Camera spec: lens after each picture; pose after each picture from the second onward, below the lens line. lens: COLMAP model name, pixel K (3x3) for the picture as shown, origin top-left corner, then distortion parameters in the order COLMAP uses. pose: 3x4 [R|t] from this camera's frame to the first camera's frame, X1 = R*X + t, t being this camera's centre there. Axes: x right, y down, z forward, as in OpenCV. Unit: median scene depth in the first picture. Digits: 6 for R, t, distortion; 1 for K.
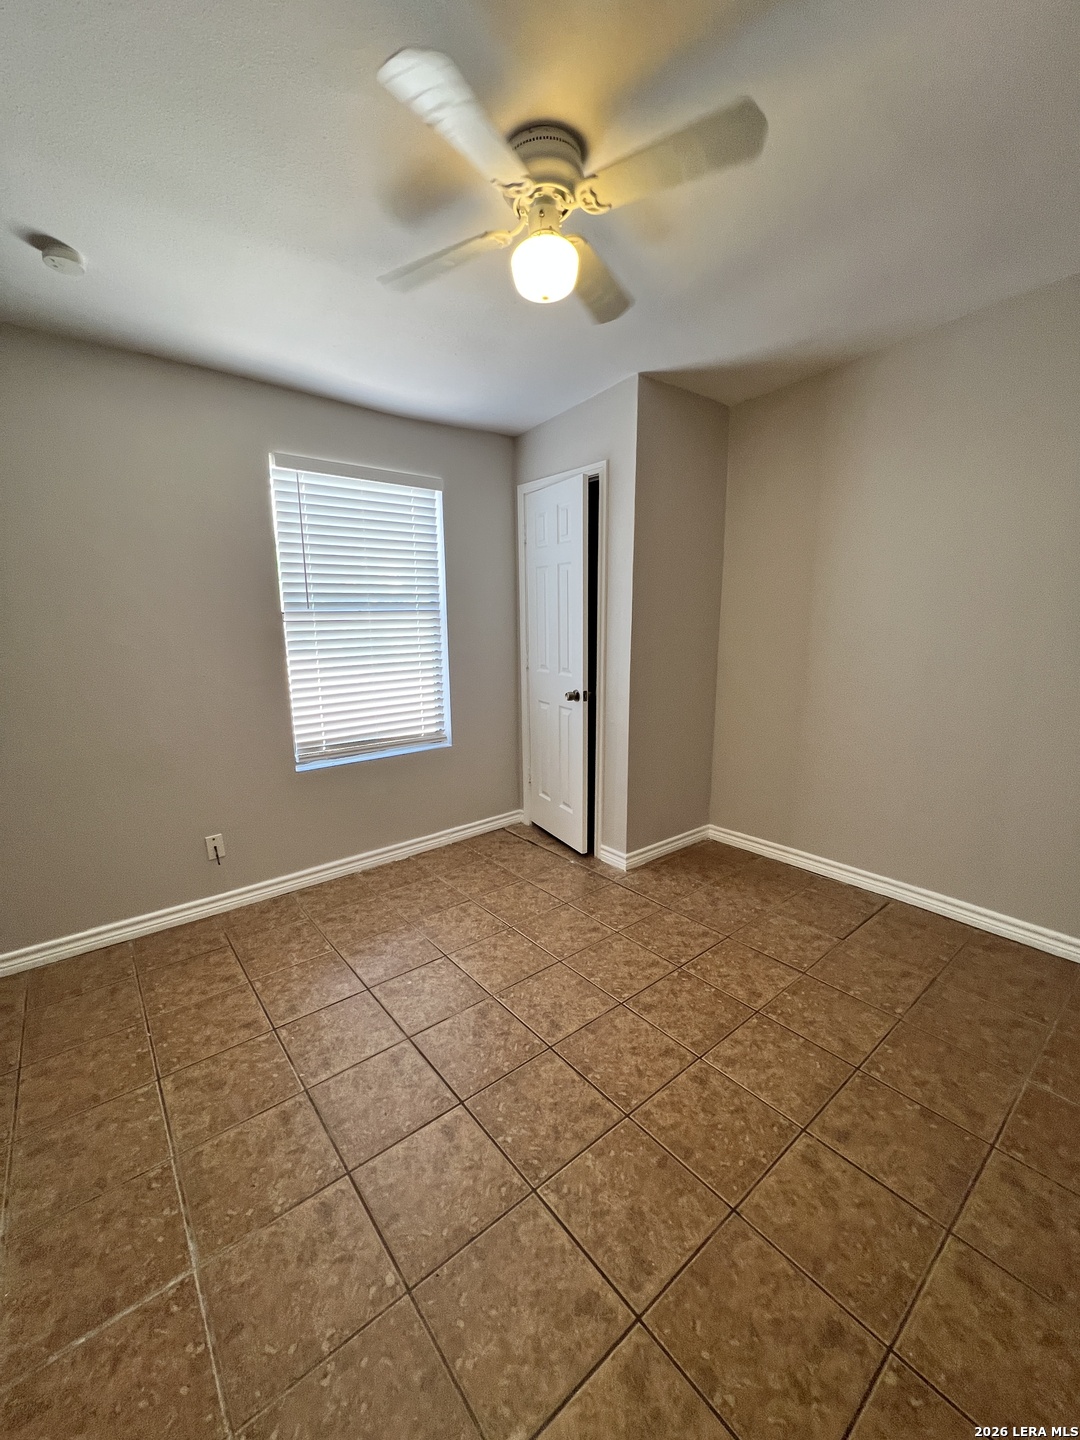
lens RADIAL K [[575.1, 0, 536.3], [0, 575.1, 724.9], [0, 0, 1]] dist [-0.000378, 0.000940]
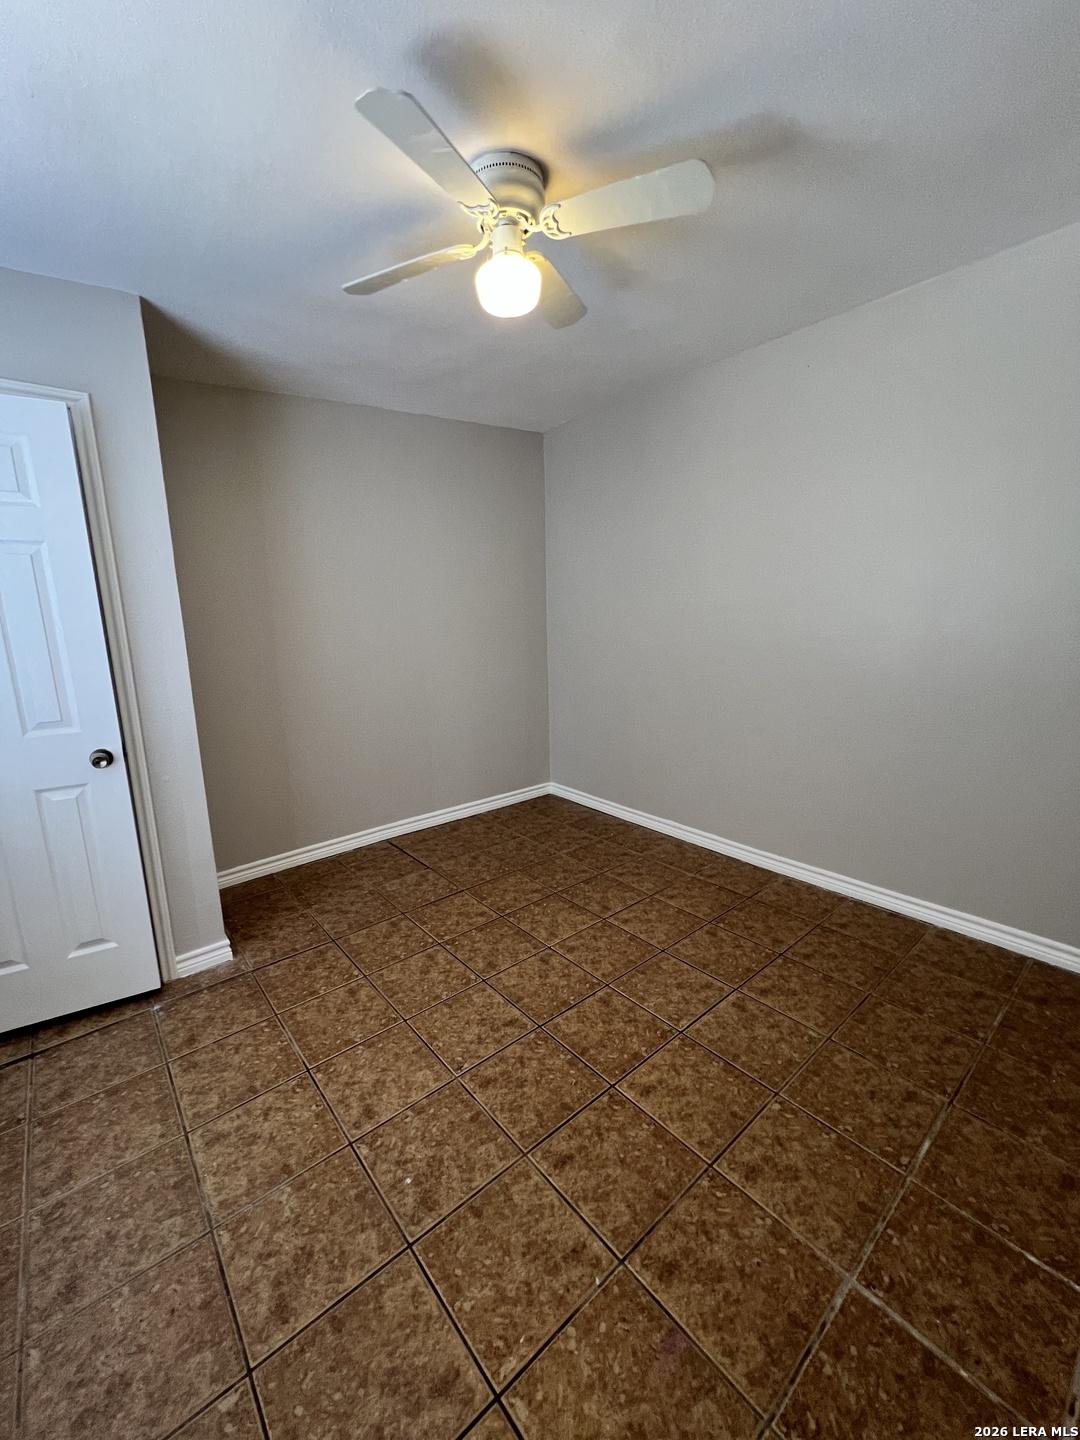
lens RADIAL K [[575.1, 0, 536.3], [0, 575.1, 724.9], [0, 0, 1]] dist [-0.000378, 0.000940]
pose [[-0.015471, -0.182537, 0.983077, -1.191078], [0.216125, 0.959342, 0.181531, -0.211017], [-0.976243, 0.215276, 0.024609, 1.127890]]
